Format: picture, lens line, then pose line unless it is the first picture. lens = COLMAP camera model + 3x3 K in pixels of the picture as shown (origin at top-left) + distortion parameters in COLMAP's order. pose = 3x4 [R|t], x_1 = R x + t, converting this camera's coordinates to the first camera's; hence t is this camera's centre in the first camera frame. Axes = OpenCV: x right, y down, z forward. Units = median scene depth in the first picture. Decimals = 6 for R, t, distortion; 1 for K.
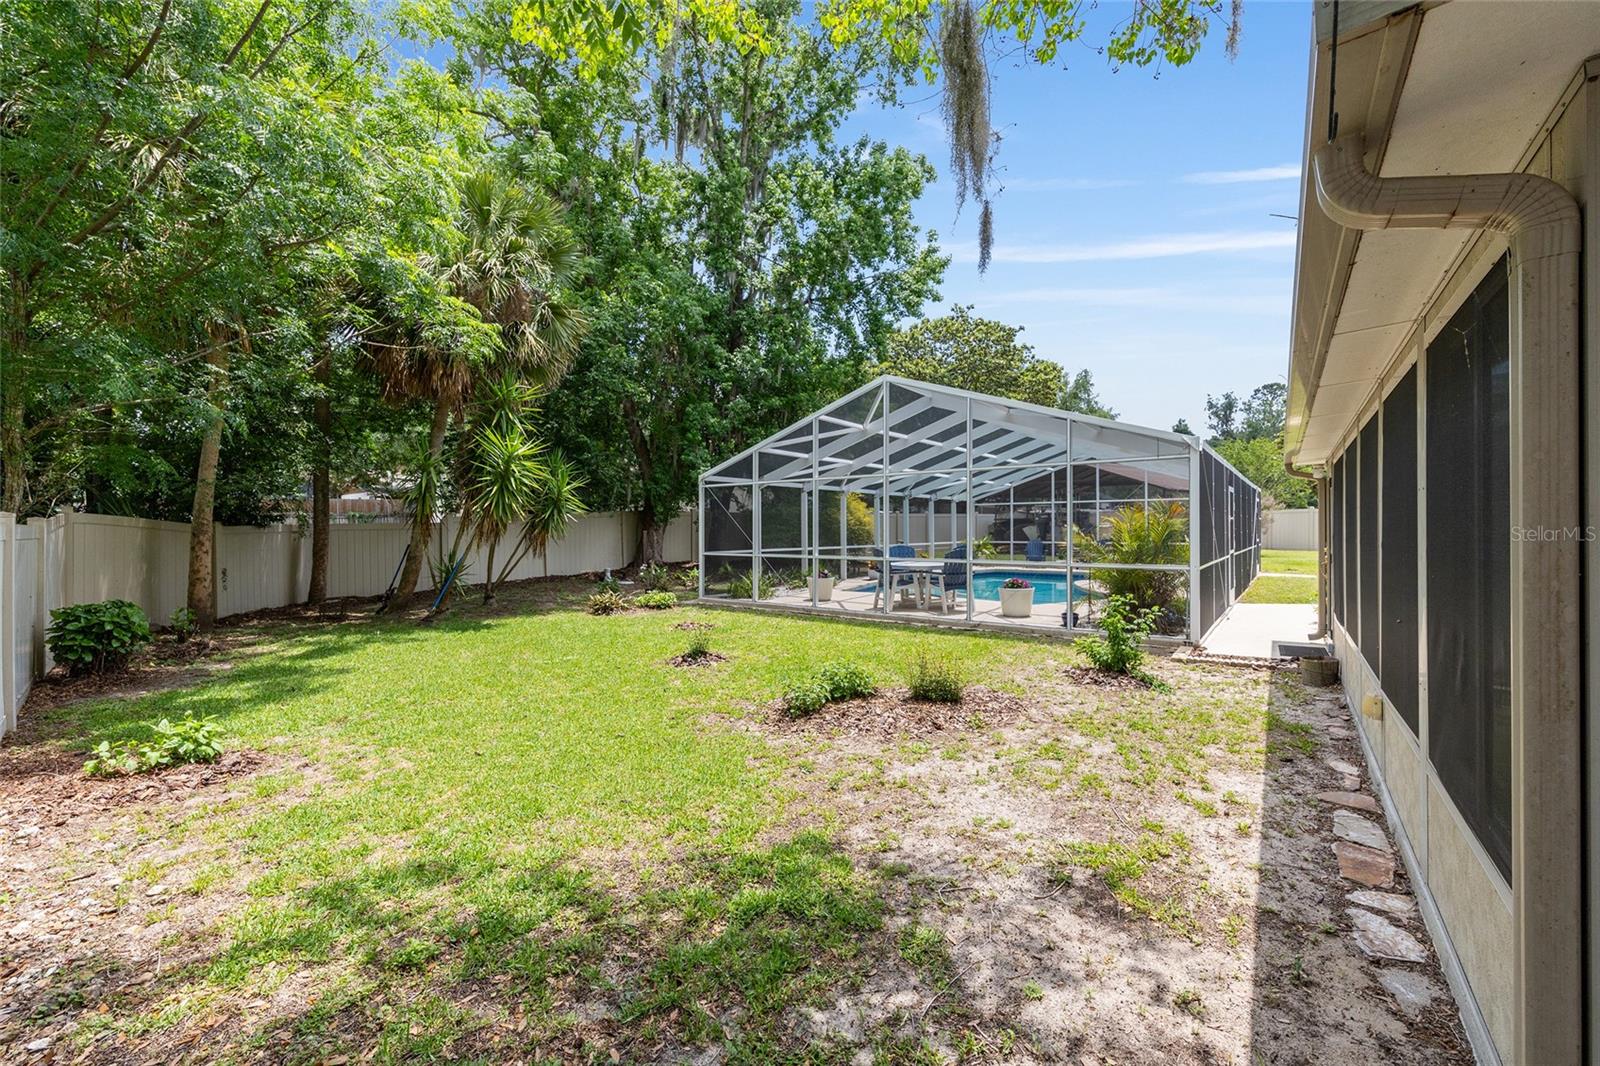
lens RADIAL K [[666.1, 0, 800.0], [0, 666.1, 533.0], [0, 0, 1]] dist [0.015827, -0.000038]
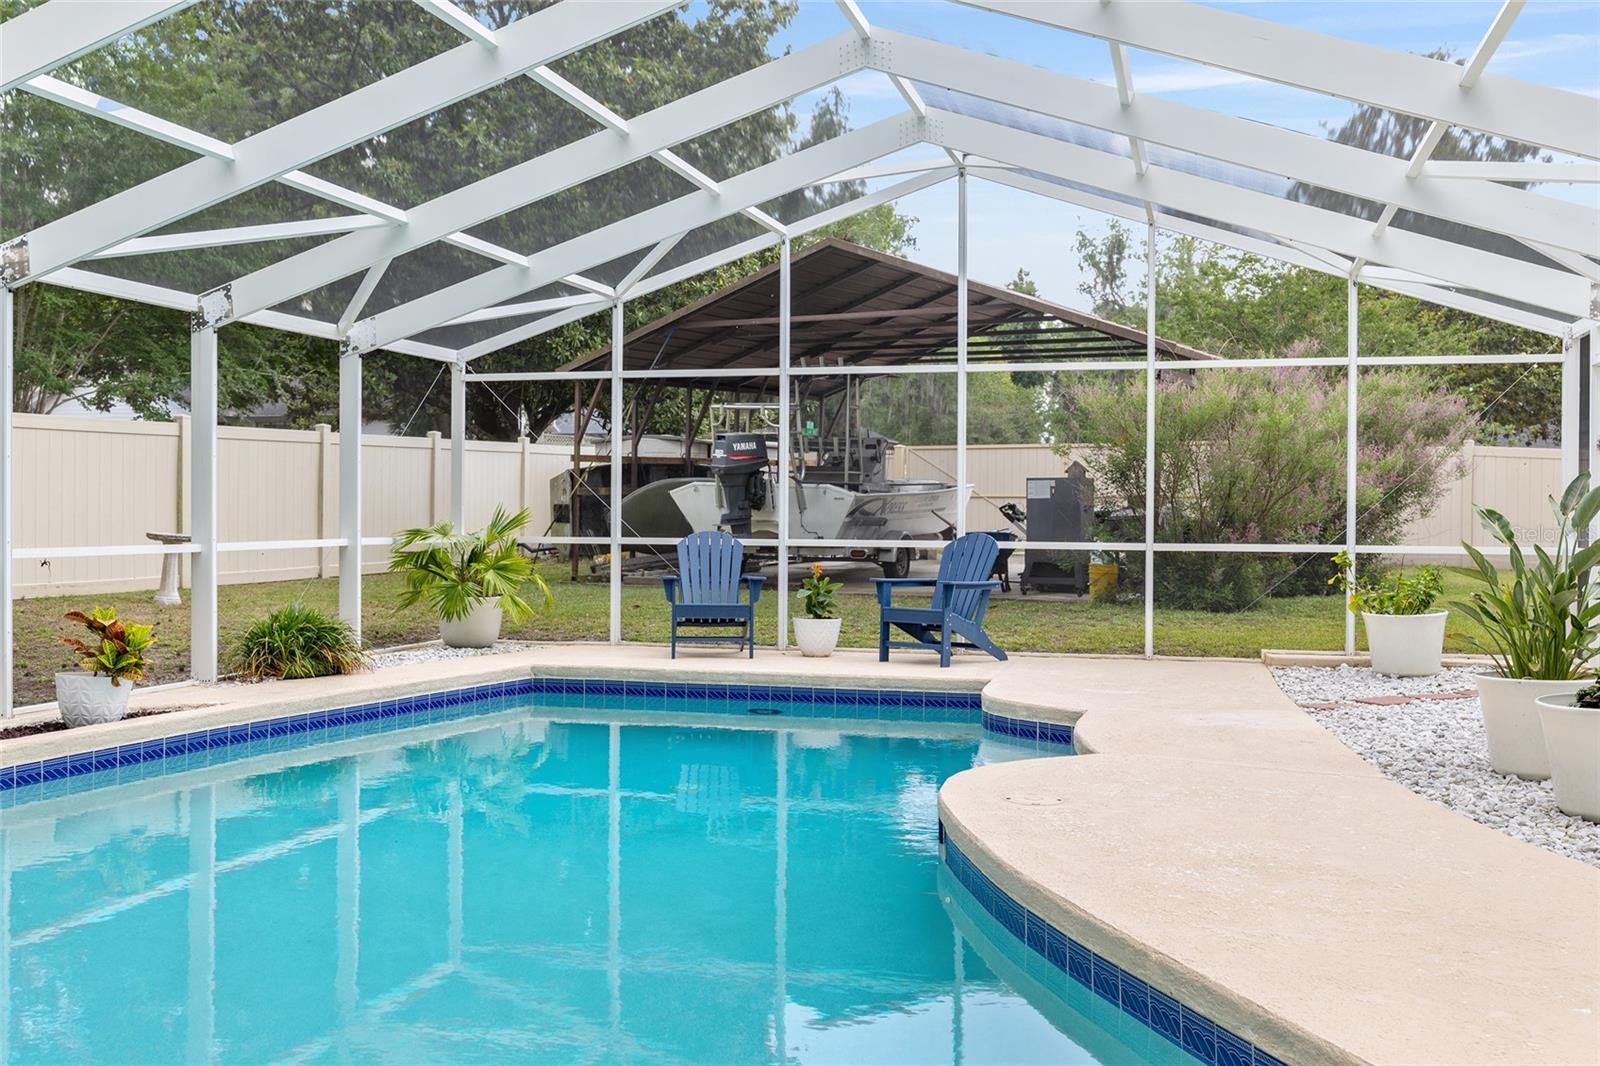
lens RADIAL K [[1535.5, 0, 800.0], [0, 1535.5, 533.0], [0, 0, 1]] dist [0.046815, 0.214227]
pose [[0.924038, 0.004746, 0.382270, 0.039355], [-0.008054, 0.999943, 0.007054, 0.001429], [-0.382215, -0.009597, 0.924024, 0.109984]]
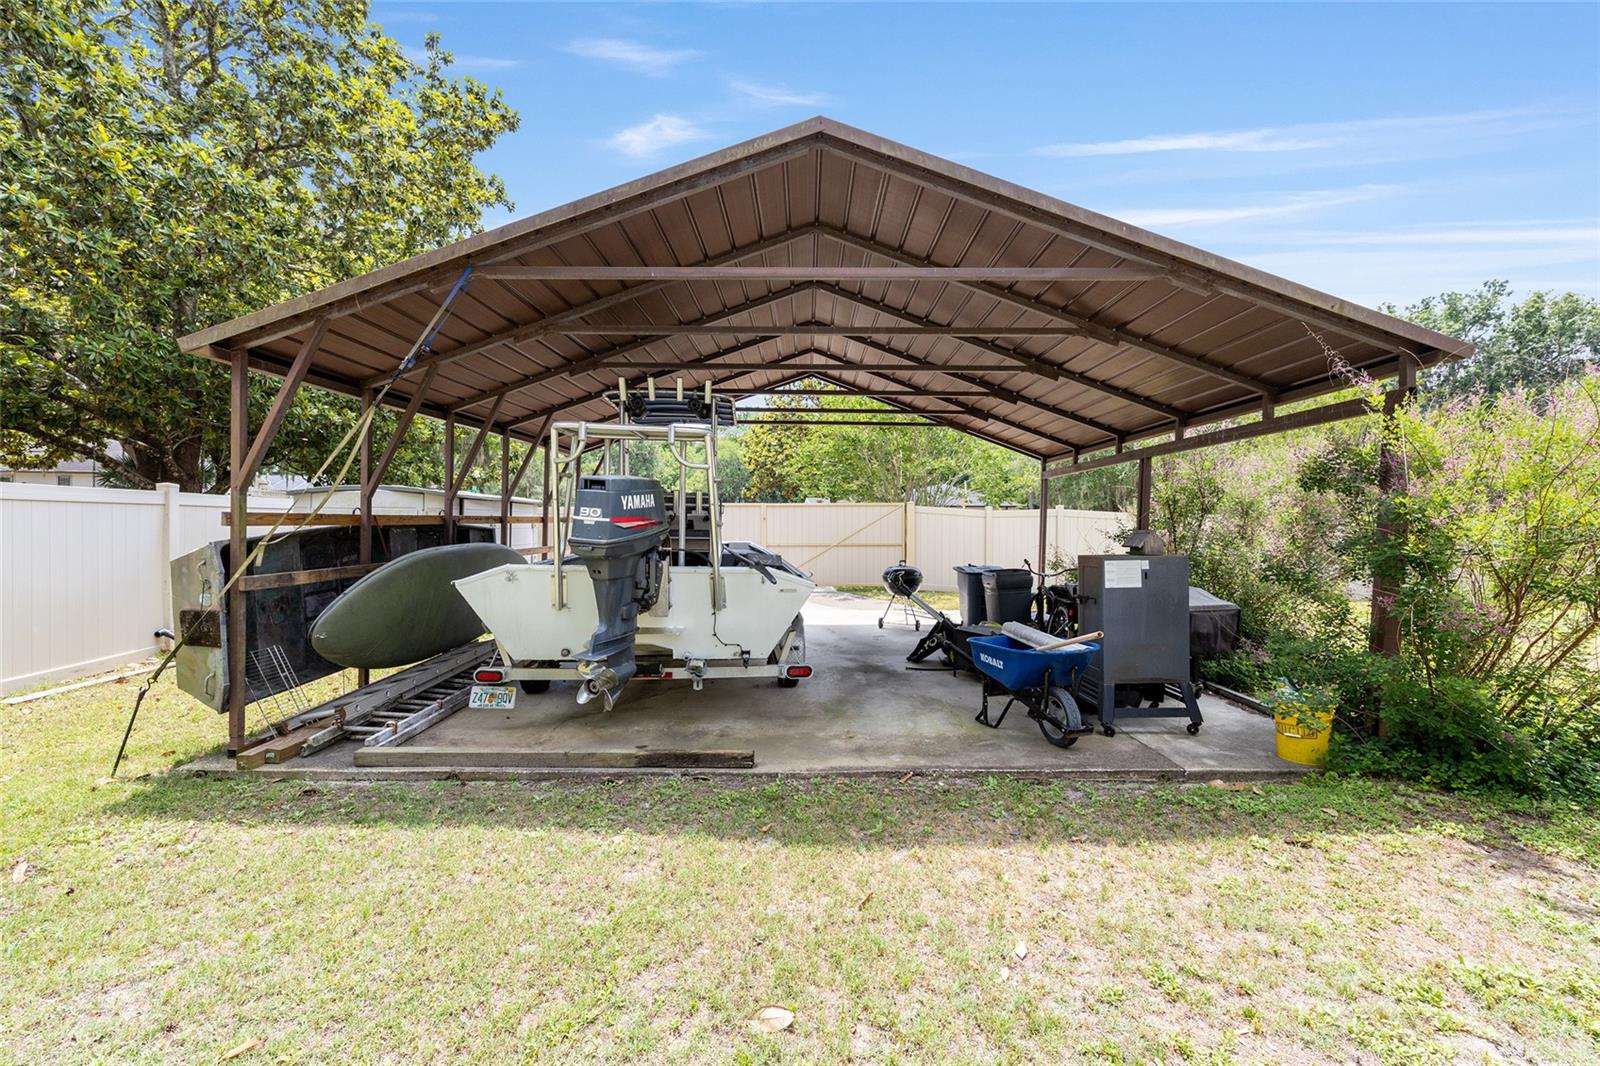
lens RADIAL K [[666.1, 0, 800.0], [0, 666.1, 533.0], [0, 0, 1]] dist [0.015827, -0.000038]
pose [[0.627693, 0.002474, 0.778457, 0.075042], [0.002874, 0.999981, -0.005495, -0.004953], [-0.778456, 0.005687, 0.627674, 0.239682]]
